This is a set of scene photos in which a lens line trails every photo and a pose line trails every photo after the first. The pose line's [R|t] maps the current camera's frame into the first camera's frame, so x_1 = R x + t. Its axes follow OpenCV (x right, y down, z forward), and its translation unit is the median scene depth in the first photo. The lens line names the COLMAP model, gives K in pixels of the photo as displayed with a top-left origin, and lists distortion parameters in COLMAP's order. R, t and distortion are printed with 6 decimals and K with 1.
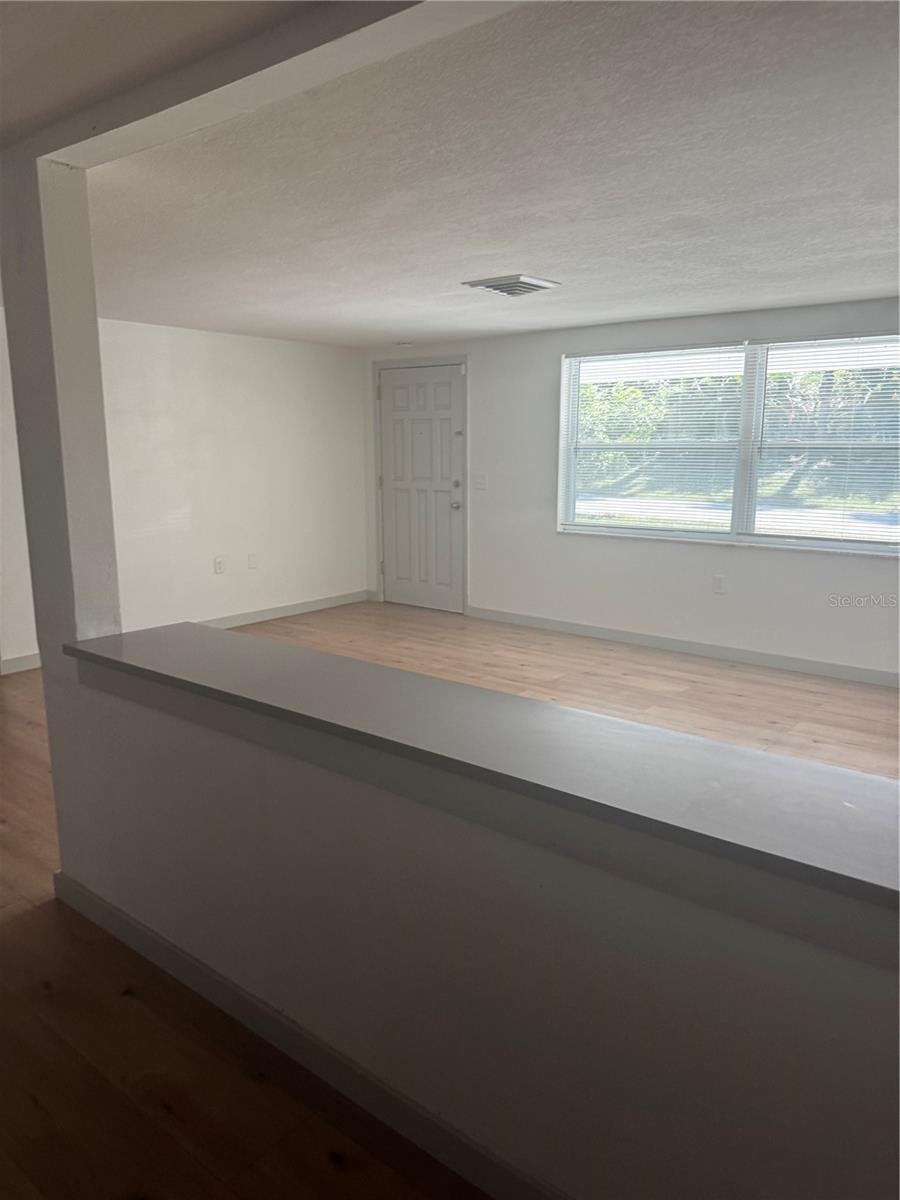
lens RADIAL K [[851.3, 0, 439.4], [0, 851.3, 613.7], [0, 0, 1]] dist [0.062375, -0.083413]
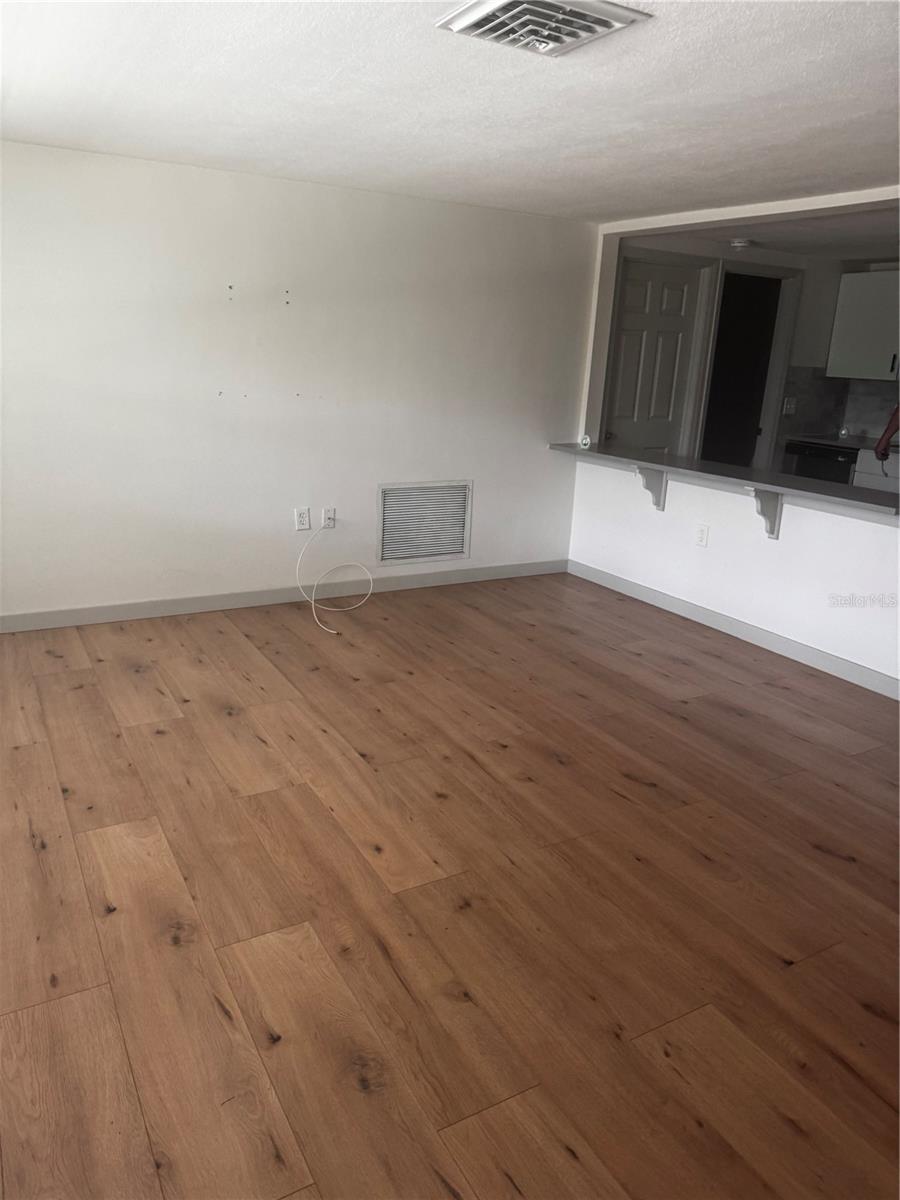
lens RADIAL K [[851.3, 0, 452.4], [0, 851.3, 594.9], [0, 0, 1]] dist [0.062375, -0.083413]
pose [[-0.936547, -0.132410, 0.324573, -0.049574], [0.028233, 0.894417, 0.446343, -0.228162], [-0.349403, 0.427184, -0.833925, 1.131705]]
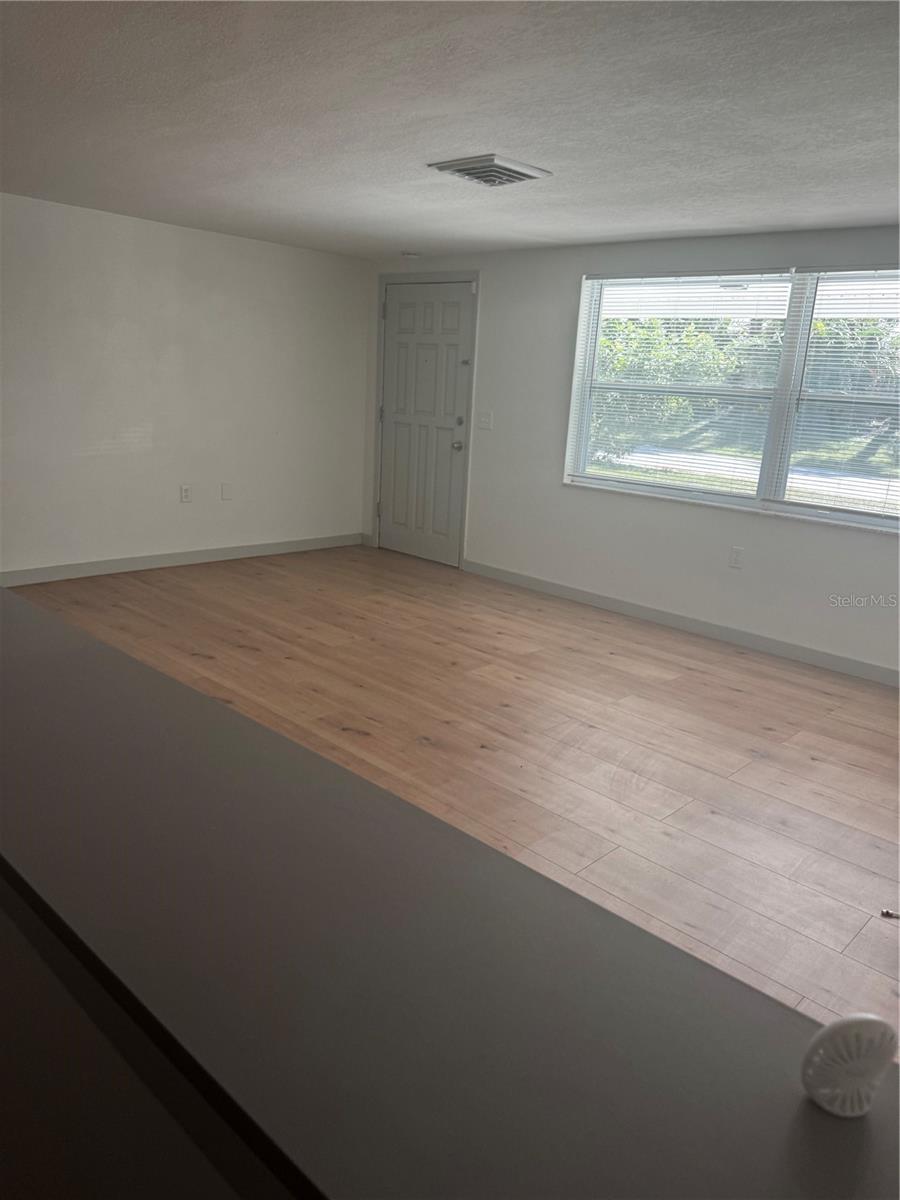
lens RADIAL K [[851.3, 0, 455.7], [0, 851.3, 612.9], [0, 0, 1]] dist [0.062375, -0.083413]
pose [[0.995577, 0.078671, -0.051353, 0.091758], [-0.075154, 0.994907, 0.067172, -0.014983], [0.056376, -0.063016, 0.996419, 0.119143]]
